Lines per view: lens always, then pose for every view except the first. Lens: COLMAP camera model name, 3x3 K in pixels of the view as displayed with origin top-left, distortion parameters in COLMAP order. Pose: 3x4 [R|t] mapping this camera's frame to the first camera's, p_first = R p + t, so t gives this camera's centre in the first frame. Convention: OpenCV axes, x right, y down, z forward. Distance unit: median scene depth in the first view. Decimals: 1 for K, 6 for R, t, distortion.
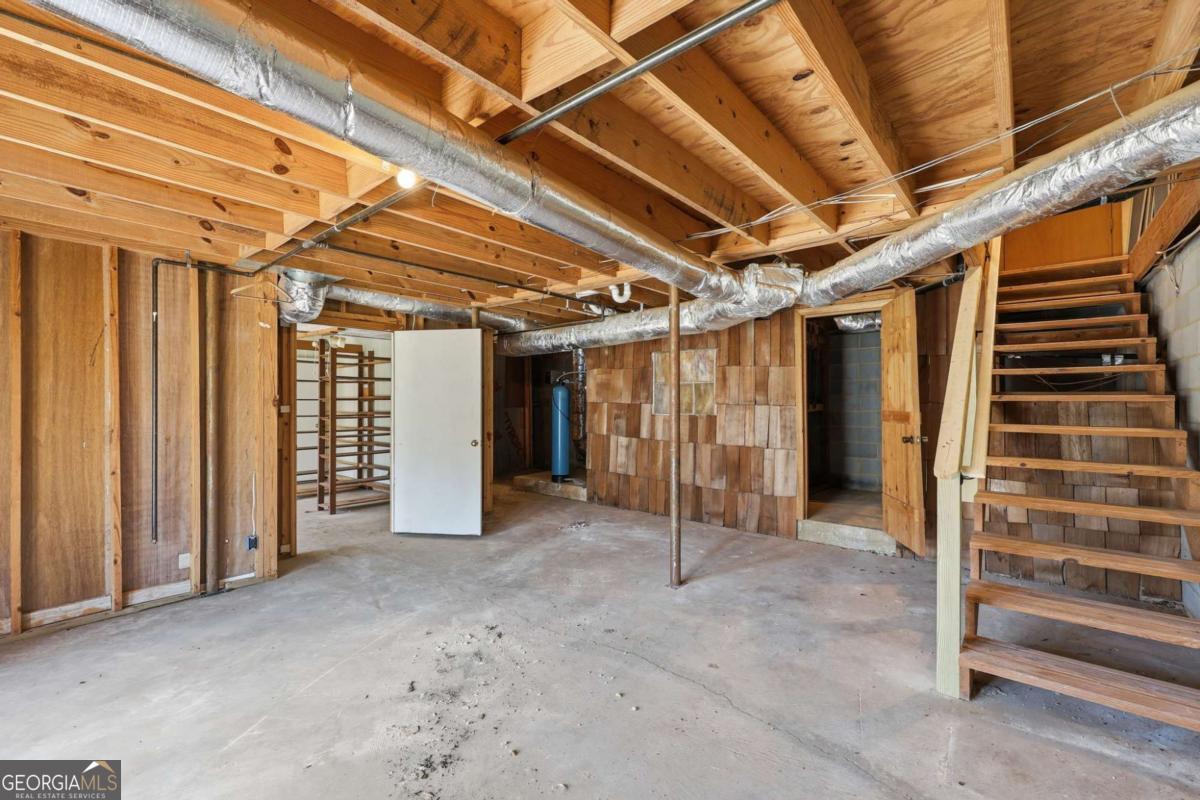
lens RADIAL K [[516.6, 0, 598.6], [0, 516.6, 399.7], [0, 0, 1]] dist [0.002797, -0.000426]
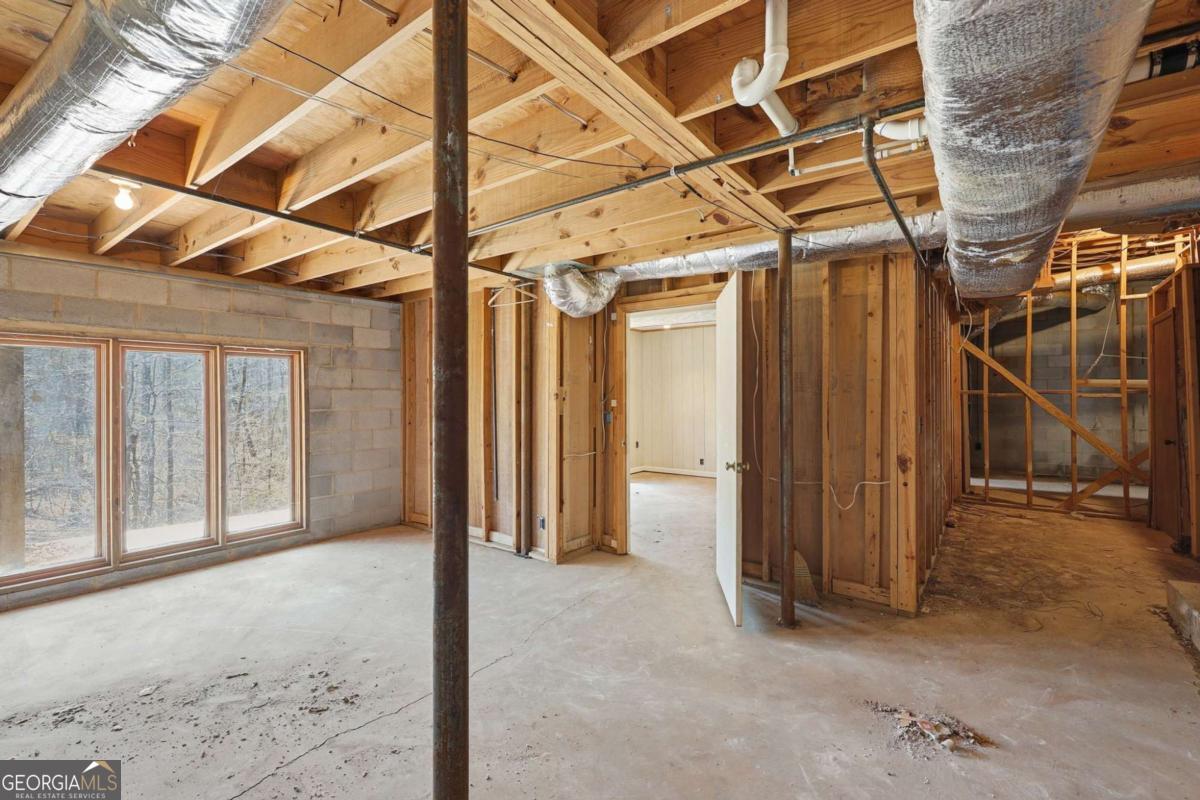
lens RADIAL K [[516.6, 0, 599.4], [0, 516.6, 398.1], [0, 0, 1]] dist [0.002797, -0.000426]
pose [[0.057668, 0.000706, -0.998336, 0.426095], [-0.000578, 1.000000, 0.000674, 0.008658], [0.998336, 0.000538, 0.057669, 1.021379]]
